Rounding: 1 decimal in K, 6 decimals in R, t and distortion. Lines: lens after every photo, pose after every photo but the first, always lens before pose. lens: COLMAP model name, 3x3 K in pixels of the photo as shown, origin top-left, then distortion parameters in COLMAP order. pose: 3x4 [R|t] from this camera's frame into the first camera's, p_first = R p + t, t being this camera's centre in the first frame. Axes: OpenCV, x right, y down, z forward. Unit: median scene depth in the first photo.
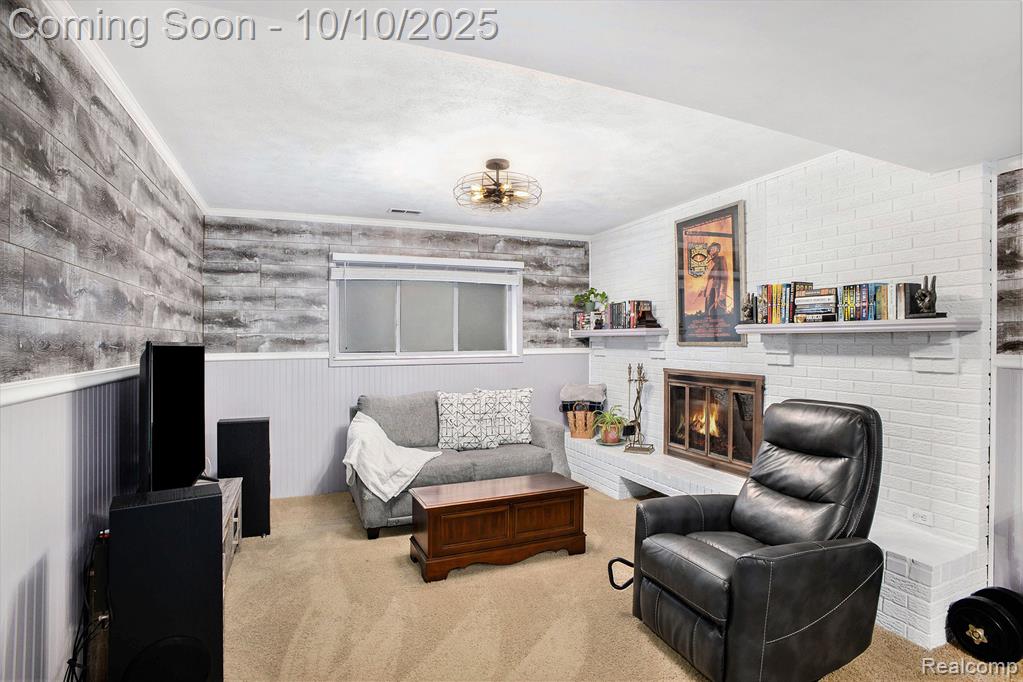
lens RADIAL K [[517.7, 0, 525.8], [0, 517.7, 338.9], [0, 0, 1]] dist [-0.075758, 0.024695]
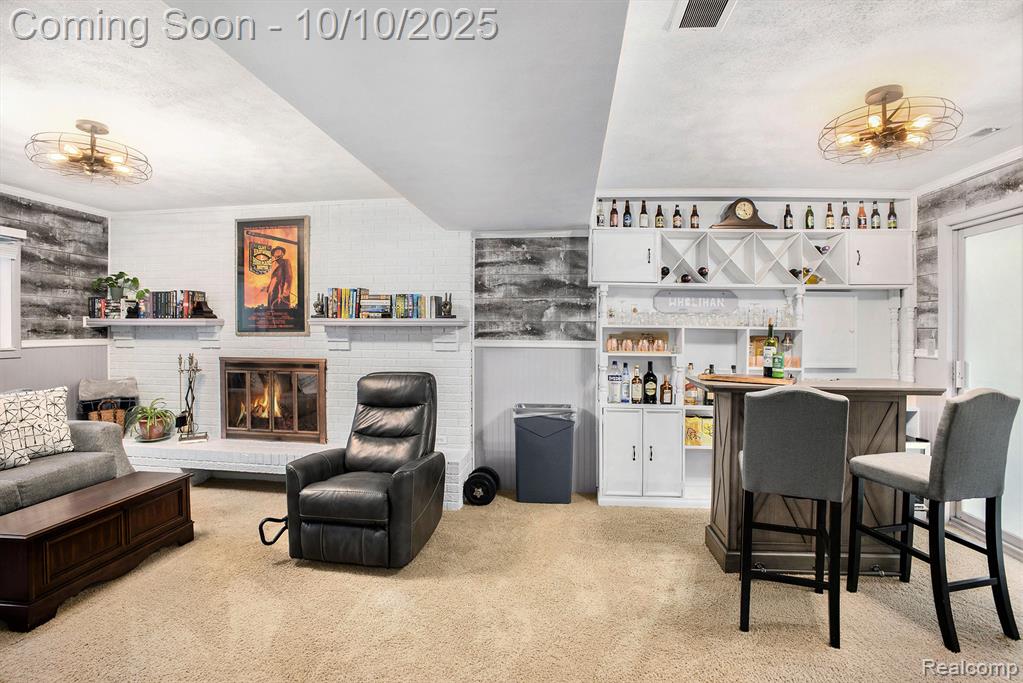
lens RADIAL K [[493.6, 0, 520.8], [0, 493.6, 337.5], [0, 0, 1]] dist [-0.063561, 0.022786]
pose [[0.501522, -0.005353, 0.865128, -0.297366], [-0.007245, 0.999920, 0.010387, 0.002433], [-0.865114, -0.011477, 0.501443, -0.025458]]
